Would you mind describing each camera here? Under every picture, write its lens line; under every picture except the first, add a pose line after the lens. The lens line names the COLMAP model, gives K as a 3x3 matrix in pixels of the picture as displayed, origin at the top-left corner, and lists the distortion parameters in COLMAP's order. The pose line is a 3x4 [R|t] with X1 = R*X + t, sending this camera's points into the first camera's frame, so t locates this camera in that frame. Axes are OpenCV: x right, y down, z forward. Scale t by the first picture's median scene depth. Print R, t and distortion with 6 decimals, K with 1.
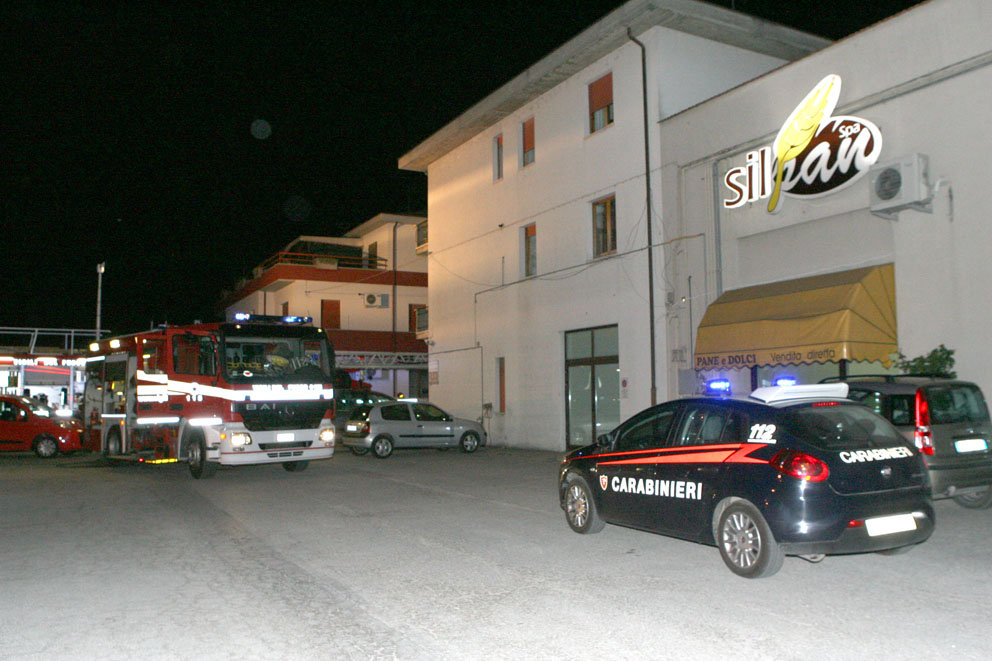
lens RADIAL K [[856.0, 0, 496.0], [0, 856.0, 330.5], [0, 0, 1]] dist [-0.130409, 0.148726]
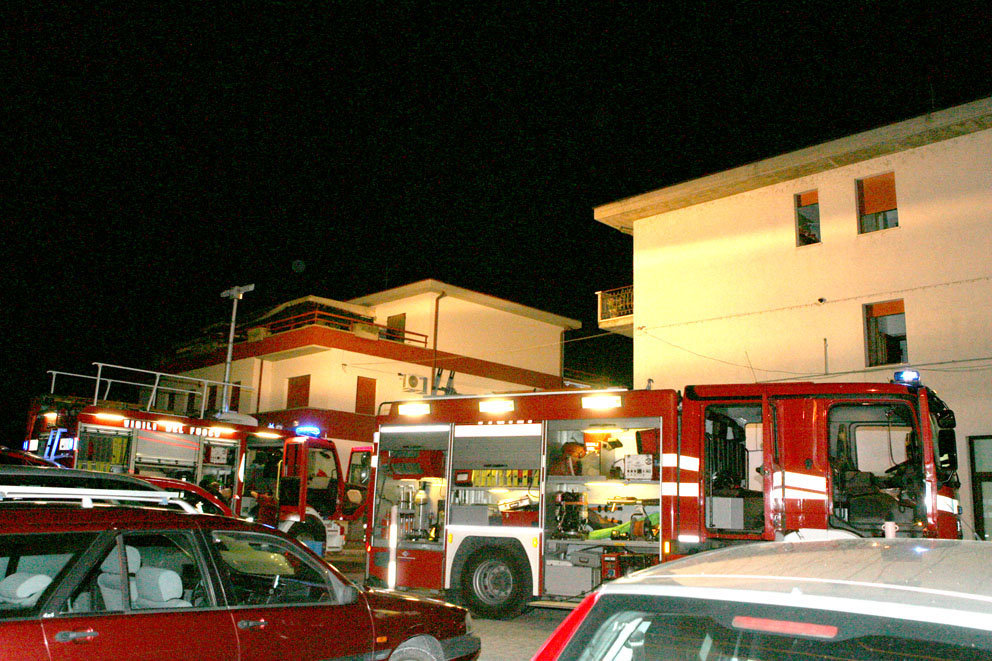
lens RADIAL K [[856.0, 0, 496.0], [0, 856.0, 330.5], [0, 0, 1]] dist [-0.130409, 0.148726]
pose [[0.953024, 0.106452, 0.283571, -0.312229], [-0.069115, 0.987936, -0.138587, 0.022948], [-0.294903, 0.112477, 0.948884, 0.205216]]
